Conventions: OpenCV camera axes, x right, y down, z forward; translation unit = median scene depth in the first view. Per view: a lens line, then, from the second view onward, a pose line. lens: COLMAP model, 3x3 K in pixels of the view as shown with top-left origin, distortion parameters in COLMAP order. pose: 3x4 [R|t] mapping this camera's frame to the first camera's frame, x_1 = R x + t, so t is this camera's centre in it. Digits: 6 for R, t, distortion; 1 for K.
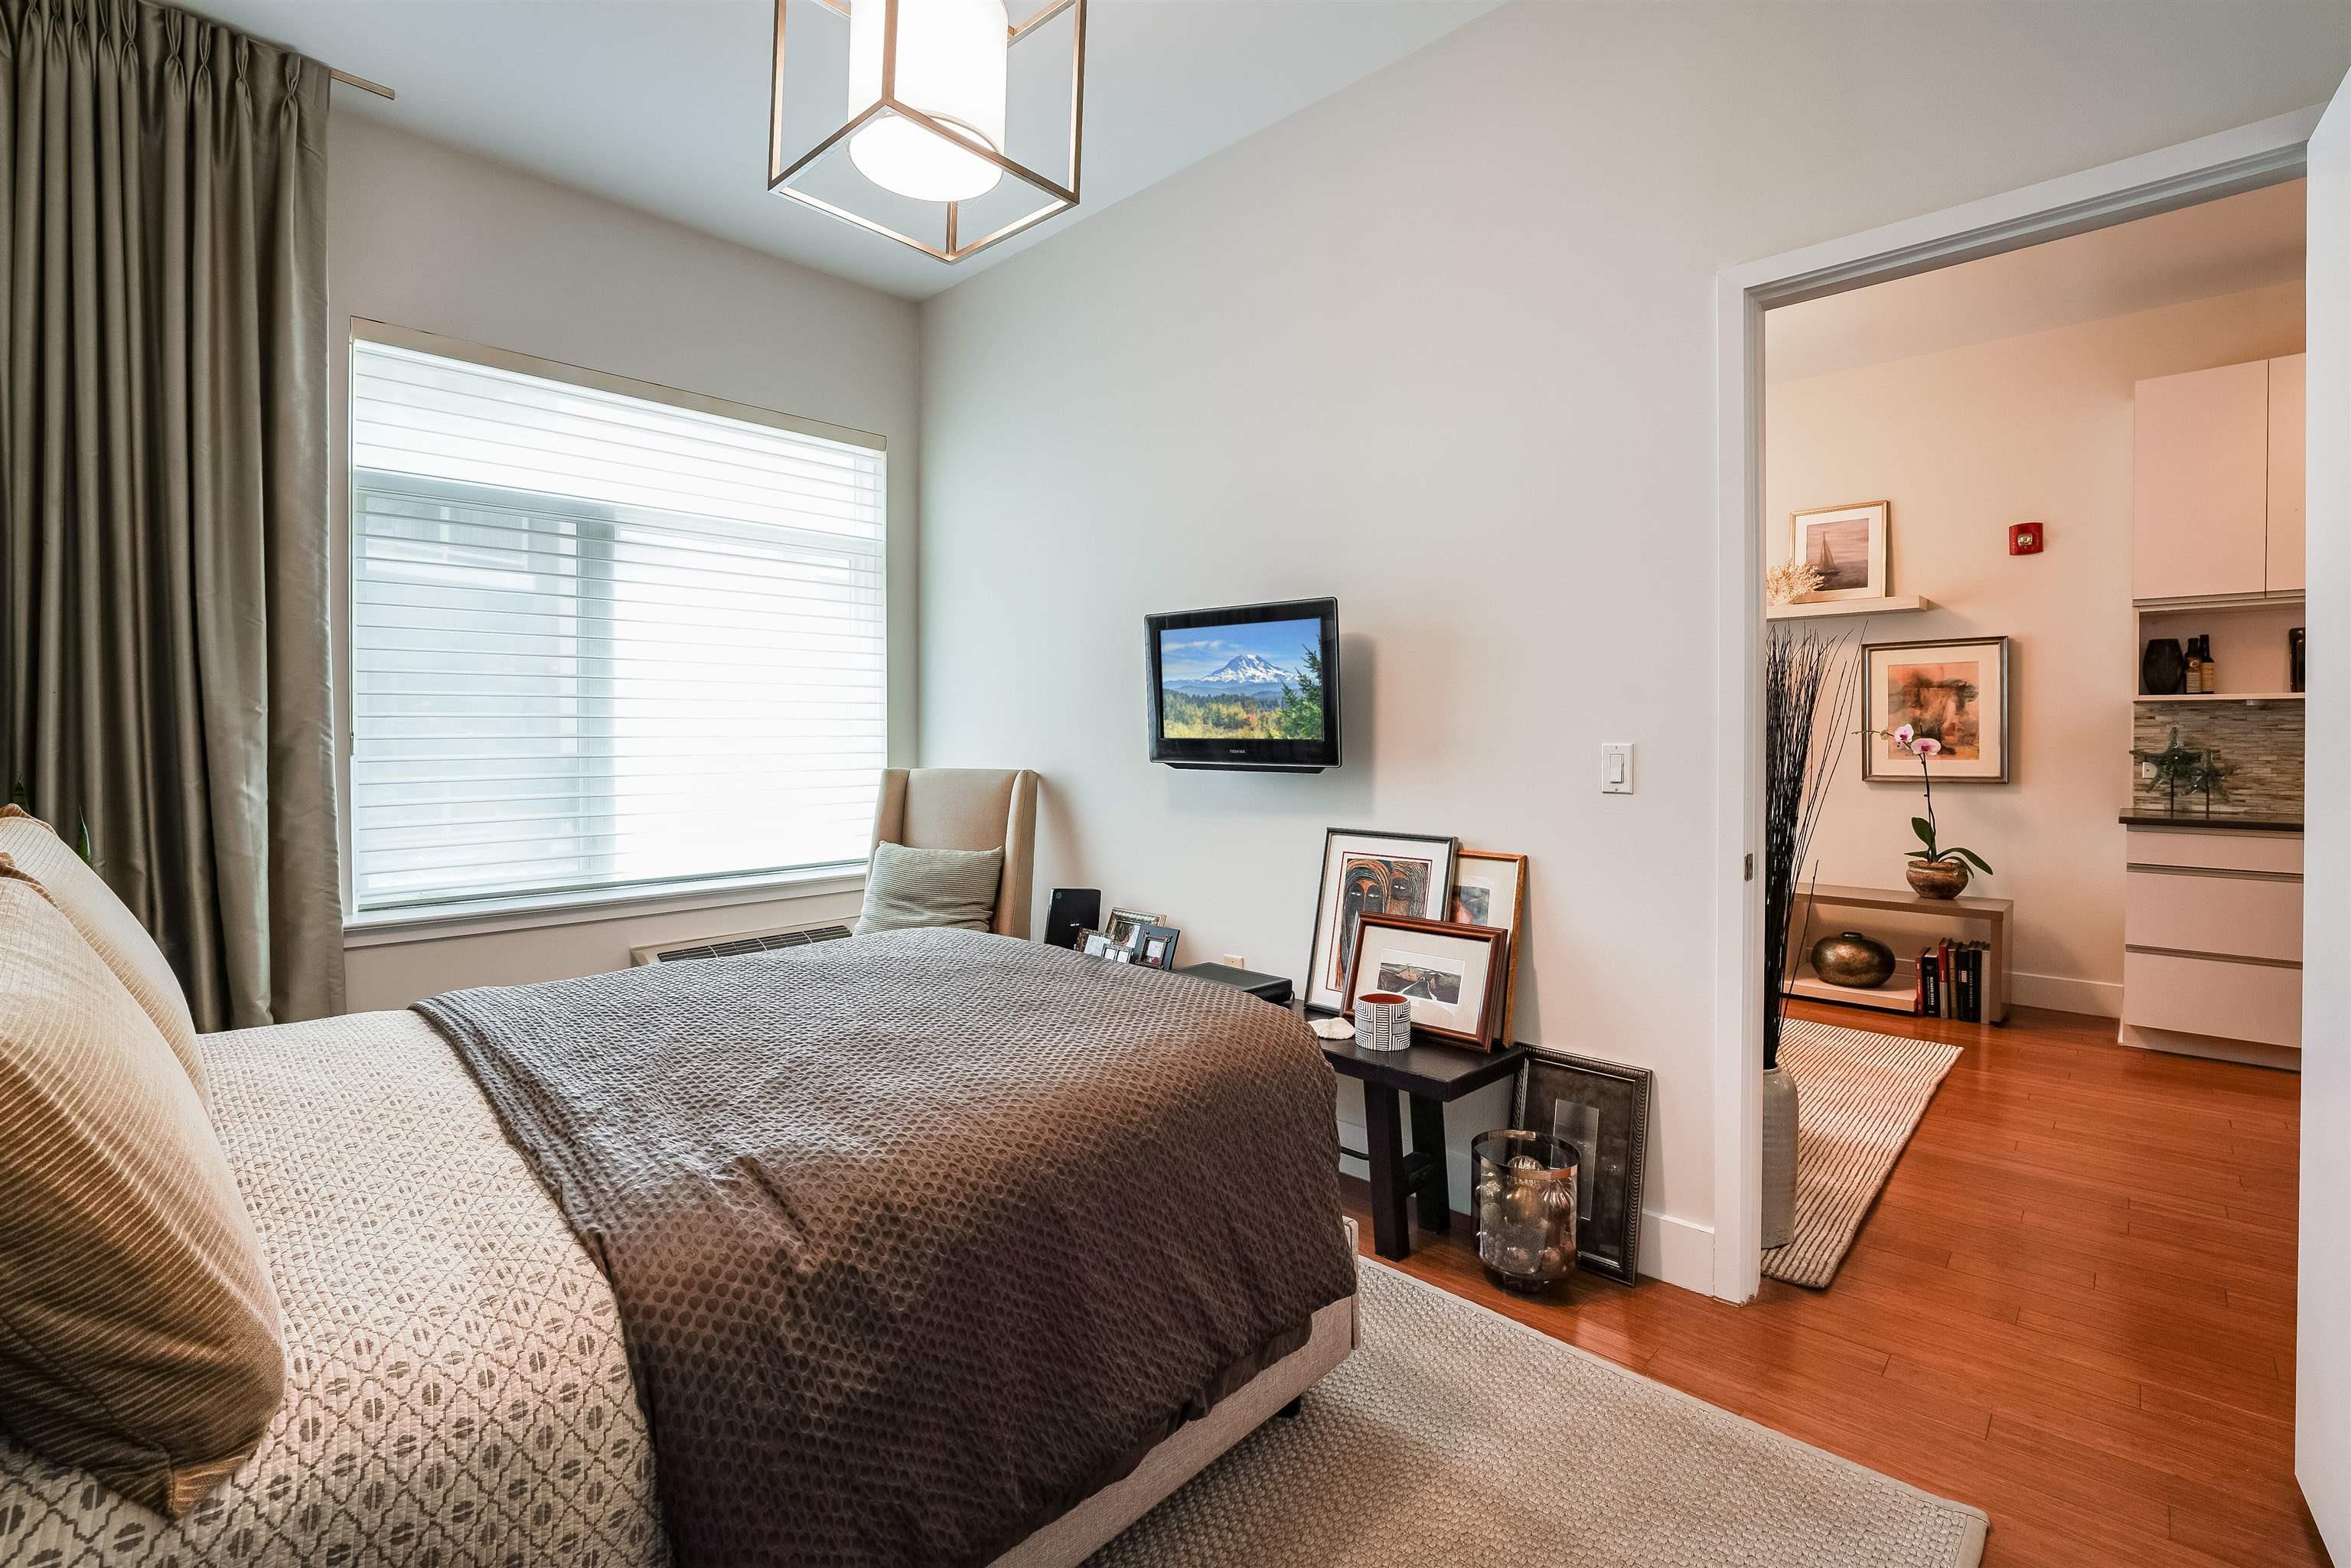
lens RADIAL K [[1053.4, 0, 1182.0], [0, 1053.4, 748.1], [0, 0, 1]] dist [-0.002613, 0.000175]
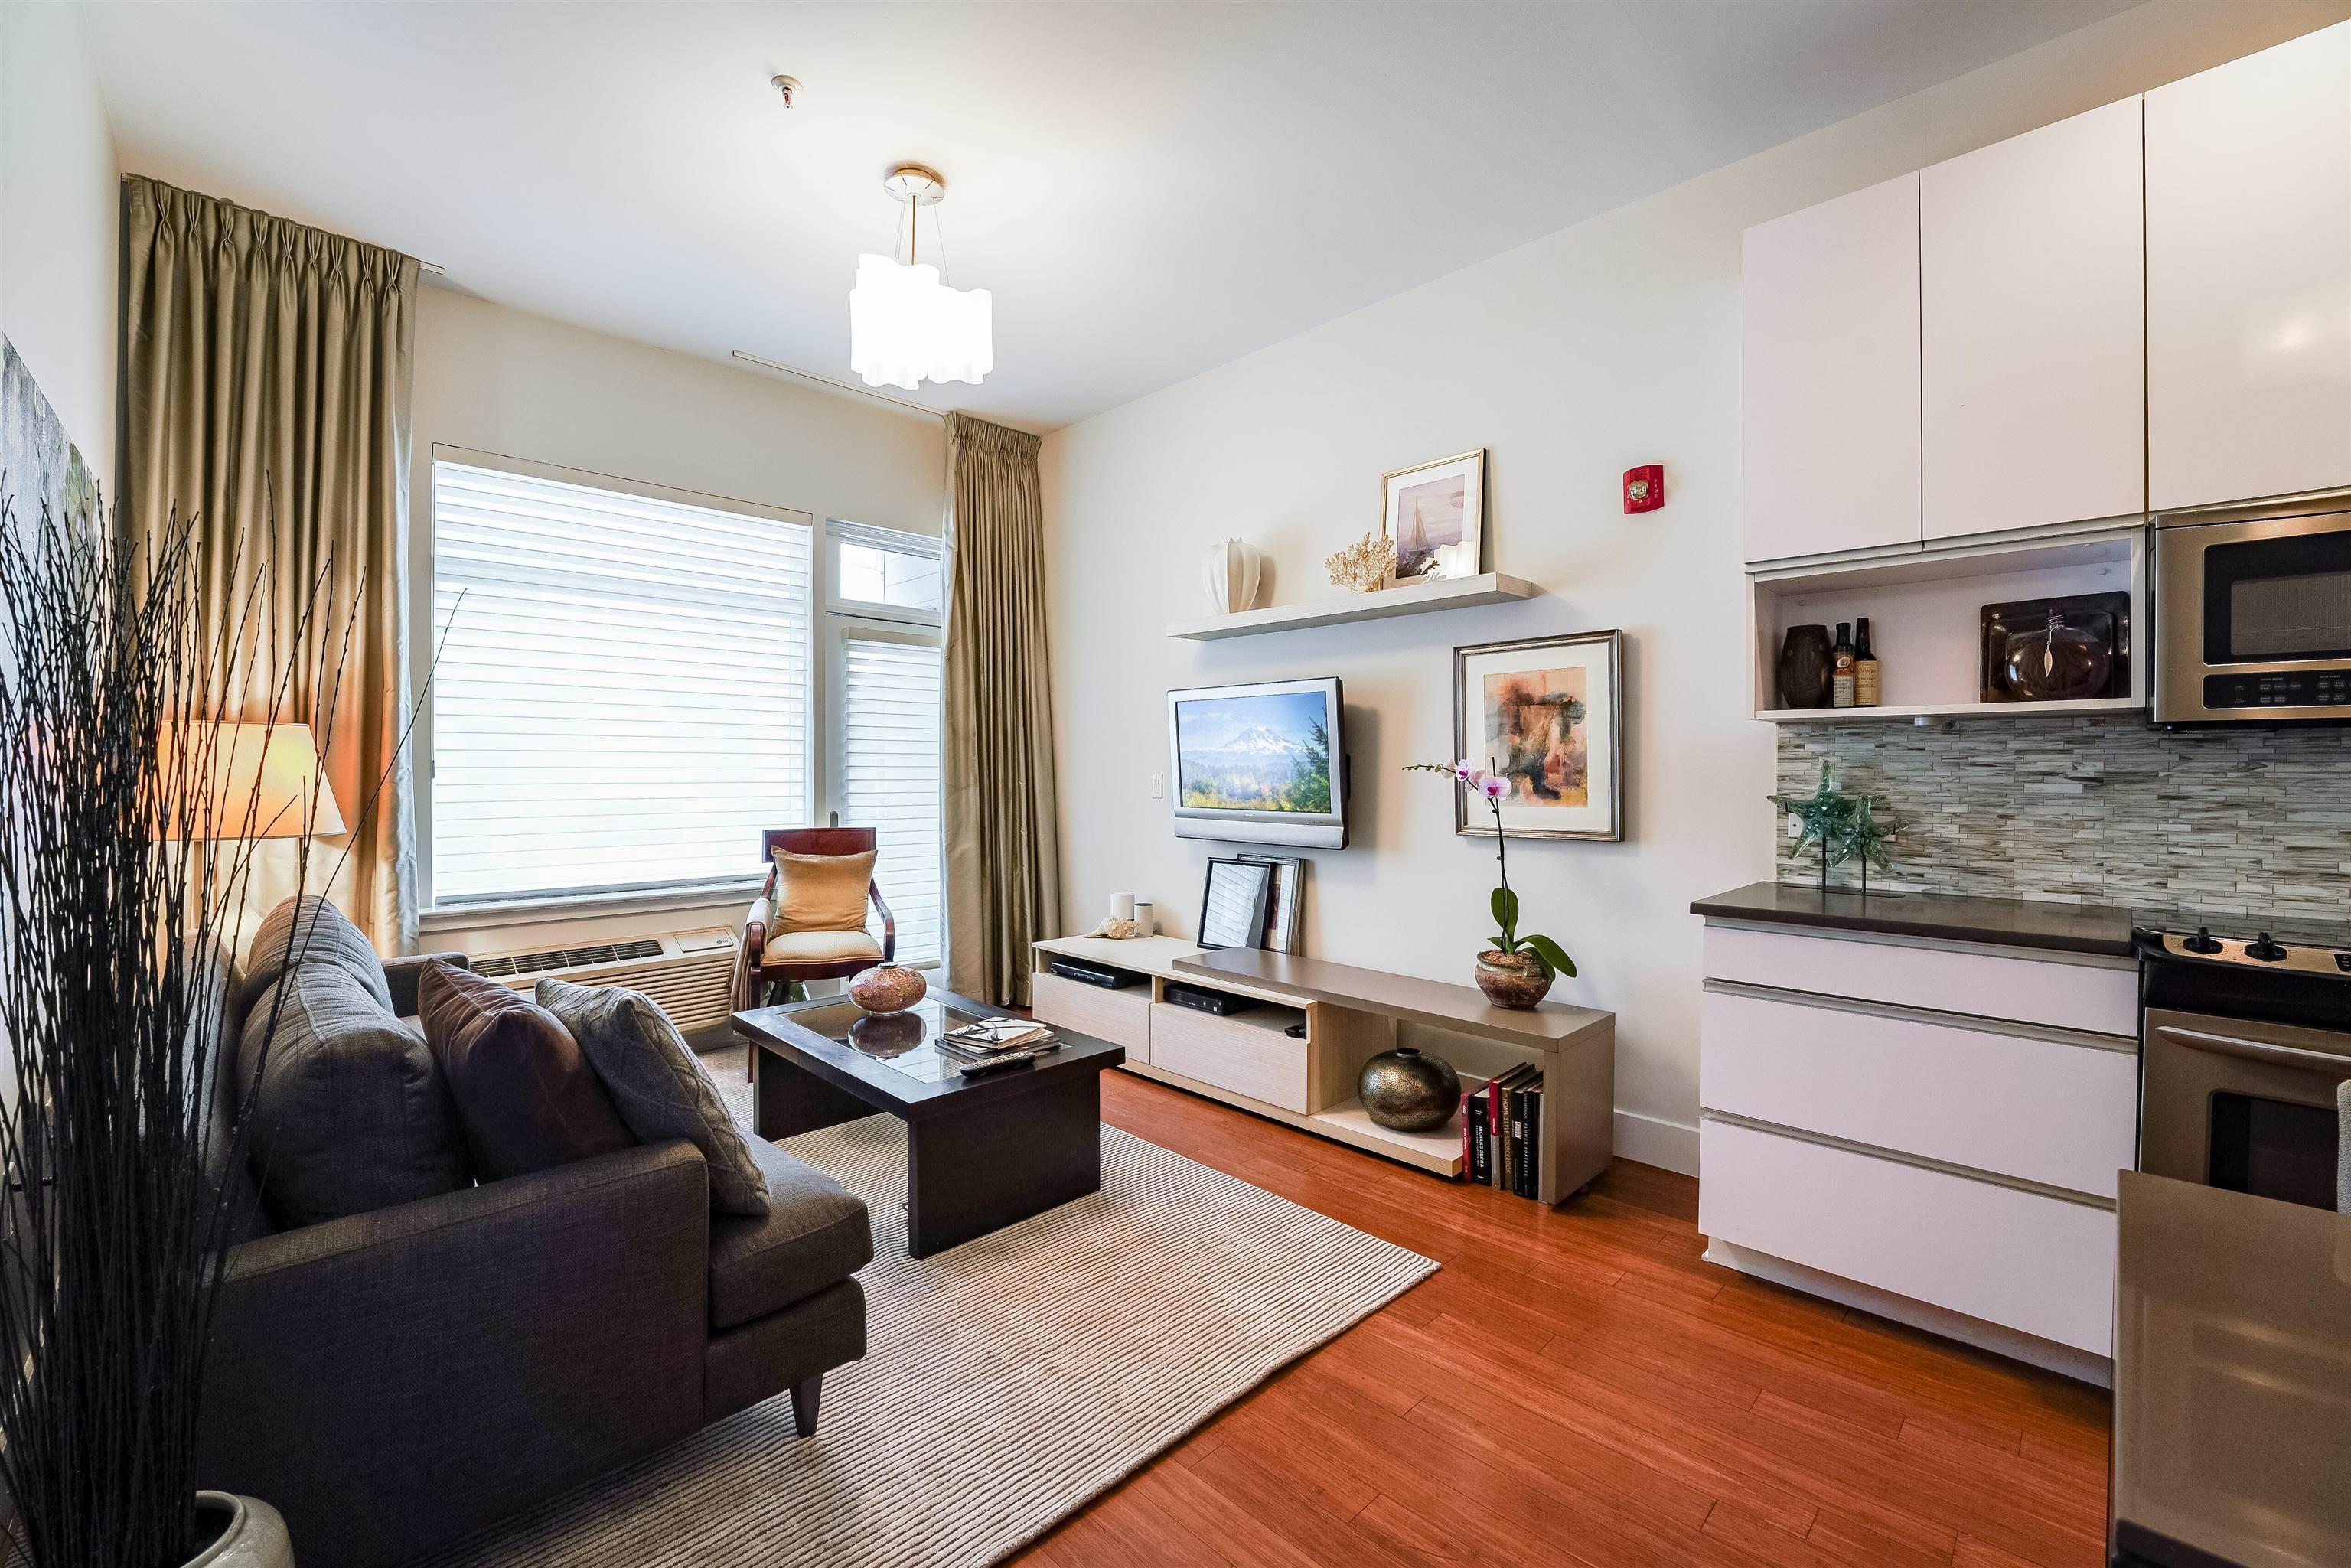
lens RADIAL K [[962.4, 0, 1162.3], [0, 962.4, 779.3], [0, 0, 1]] dist [-0.021277, 0.000329]
pose [[0.998854, 0.004854, -0.047610, 0.520865], [-0.005152, 0.999968, -0.006136, -0.002280], [0.047579, 0.006374, 0.998847, 0.359829]]
